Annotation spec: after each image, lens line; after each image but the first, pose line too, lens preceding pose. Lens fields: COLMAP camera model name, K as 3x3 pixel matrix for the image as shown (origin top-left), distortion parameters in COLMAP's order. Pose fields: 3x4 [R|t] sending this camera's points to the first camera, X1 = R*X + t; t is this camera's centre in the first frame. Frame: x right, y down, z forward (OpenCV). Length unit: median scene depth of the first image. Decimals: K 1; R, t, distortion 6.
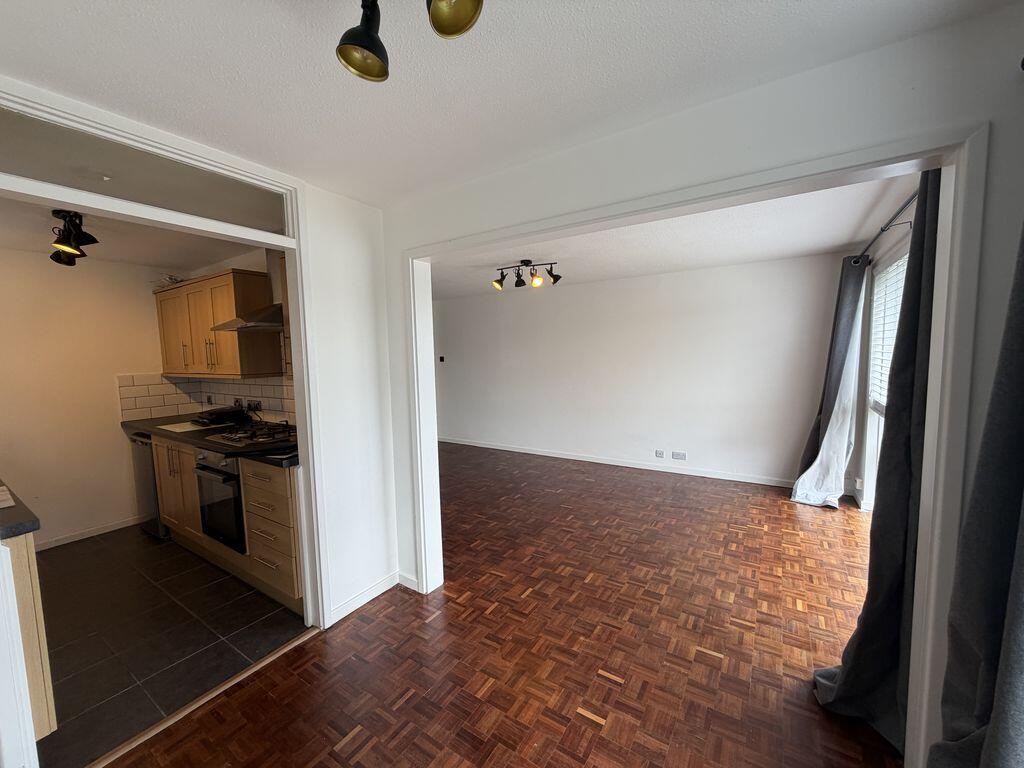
lens RADIAL K [[407.5, 0, 511.3], [0, 407.5, 385.6], [0, 0, 1]] dist [0.000565, 0.000130]
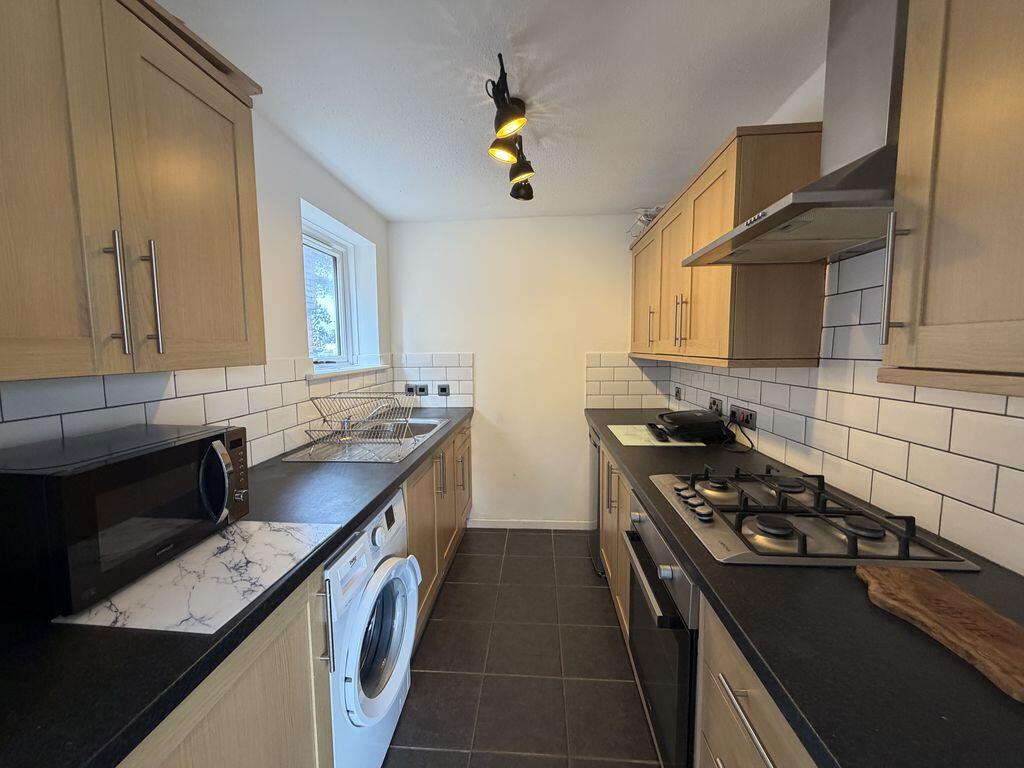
lens RADIAL K [[407.5, 0, 510.4], [0, 407.5, 381.8], [0, 0, 1]] dist [0.000565, 0.000130]
pose [[0.488919, 0.095353, -0.867102, -0.315297], [-0.078449, 0.994786, 0.065161, -0.009016], [0.868794, 0.036165, 0.493850, 0.460657]]
